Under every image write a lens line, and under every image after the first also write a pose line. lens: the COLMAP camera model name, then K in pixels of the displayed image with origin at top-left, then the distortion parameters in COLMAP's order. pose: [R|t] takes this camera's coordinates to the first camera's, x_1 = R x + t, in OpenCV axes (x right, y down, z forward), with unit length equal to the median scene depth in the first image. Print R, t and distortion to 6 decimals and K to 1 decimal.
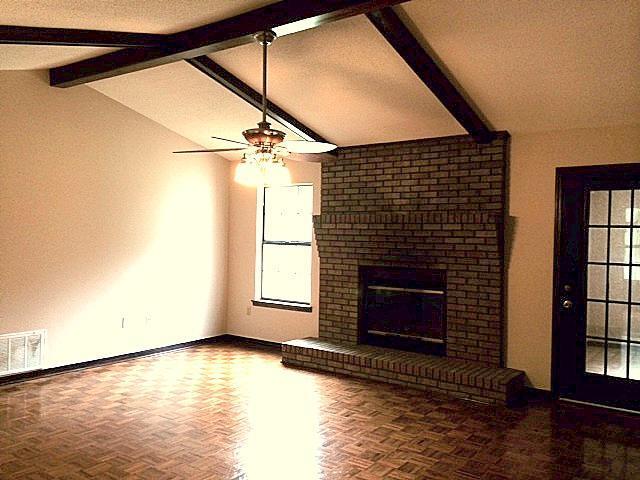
lens RADIAL K [[548.0, 0, 316.1], [0, 548.0, 238.6], [0, 0, 1]] dist [0.031658, 0.001275]
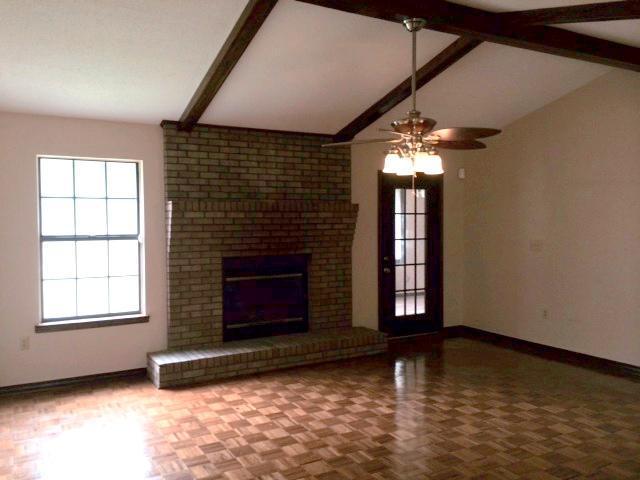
lens RADIAL K [[548.0, 0, 316.0], [0, 548.0, 239.3], [0, 0, 1]] dist [0.031658, 0.001275]
pose [[0.405877, -0.049175, 0.912604, -0.710911], [0.021400, 0.998789, 0.044302, -0.019043], [-0.913677, 0.001549, 0.406438, 0.496890]]
